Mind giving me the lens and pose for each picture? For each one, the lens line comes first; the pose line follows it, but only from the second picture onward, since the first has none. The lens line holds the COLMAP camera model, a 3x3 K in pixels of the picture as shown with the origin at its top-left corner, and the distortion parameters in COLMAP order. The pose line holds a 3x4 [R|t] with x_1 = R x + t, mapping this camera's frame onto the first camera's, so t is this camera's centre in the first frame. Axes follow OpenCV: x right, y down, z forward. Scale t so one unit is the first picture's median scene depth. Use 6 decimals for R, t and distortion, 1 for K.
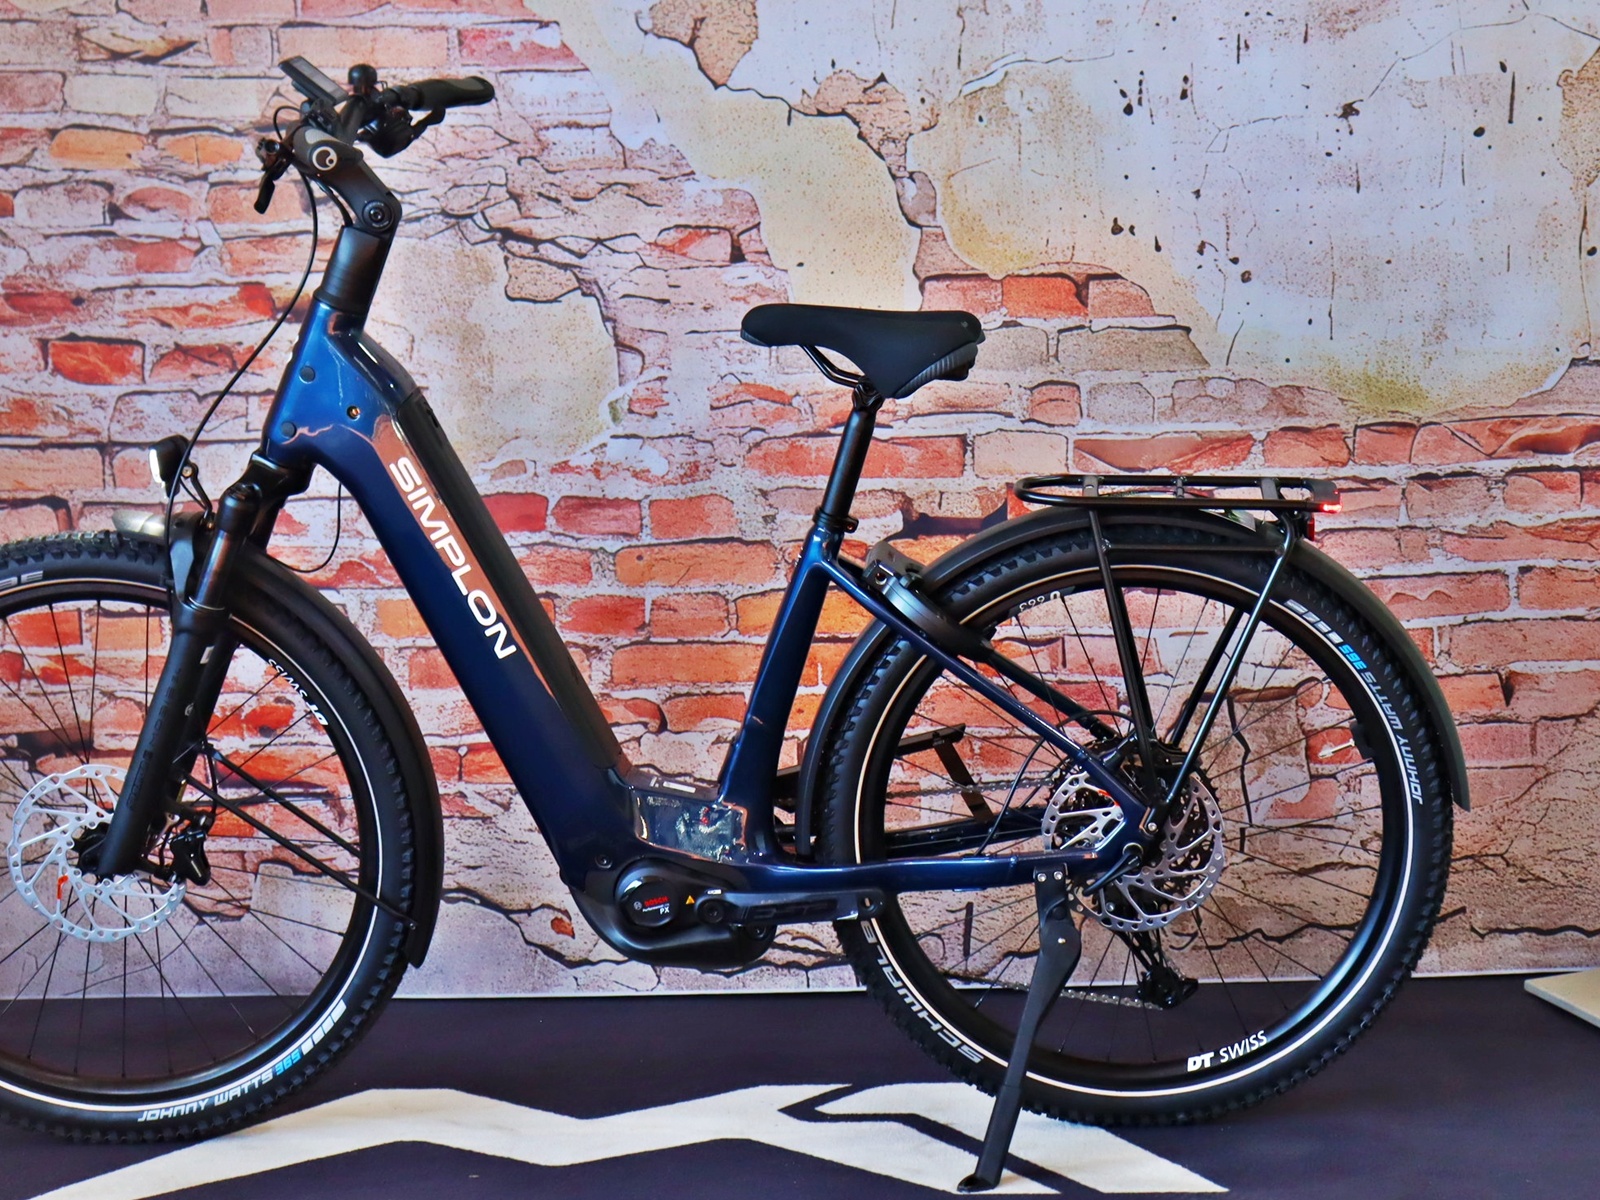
lens RADIAL K [[3679.2, 0, 1043.2], [0, 3679.2, 530.2], [0, 0, 1]] dist [0.066960, 0.330211]
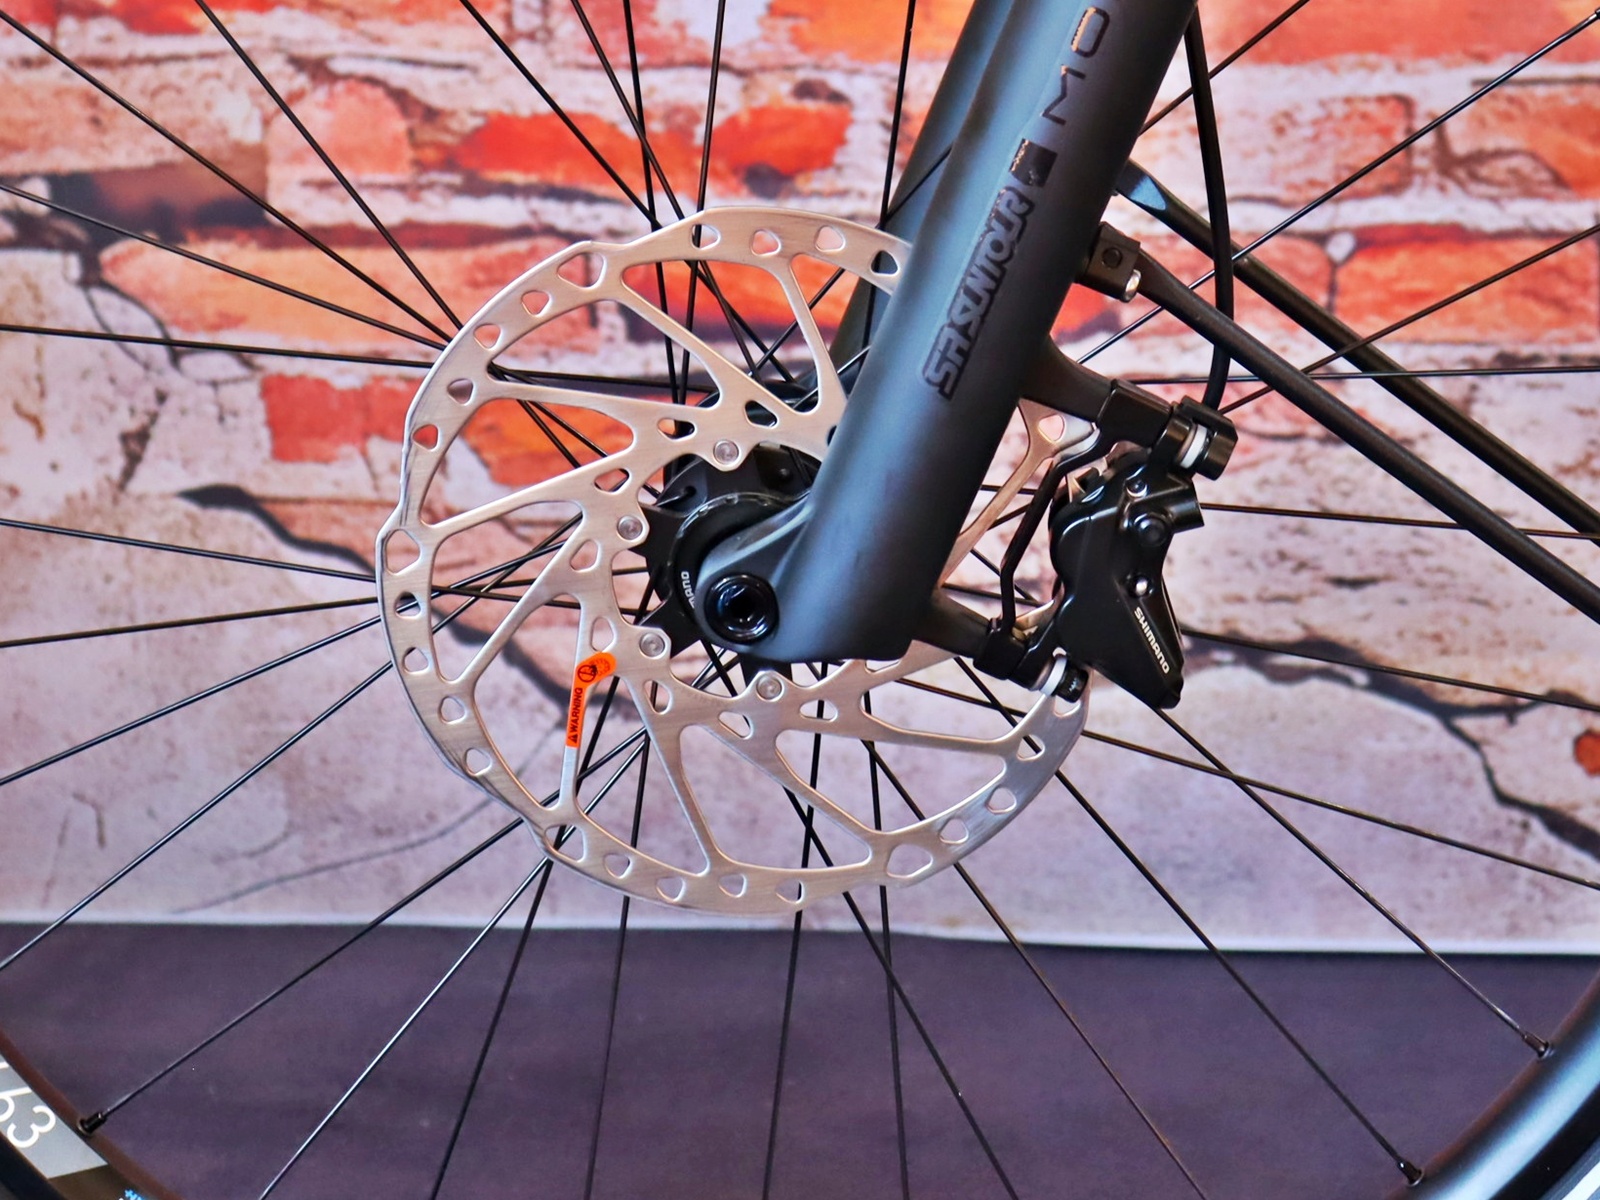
lens RADIAL K [[4298.5, 0, 798.5], [0, 4298.5, 439.1], [0, 0, 1]] dist [0.053335, 0.252116]
pose [[0.999735, 0.015740, 0.016792, -0.216029], [-0.017022, 0.996717, 0.079158, 0.047163], [-0.015491, -0.079423, 0.996721, 0.603161]]
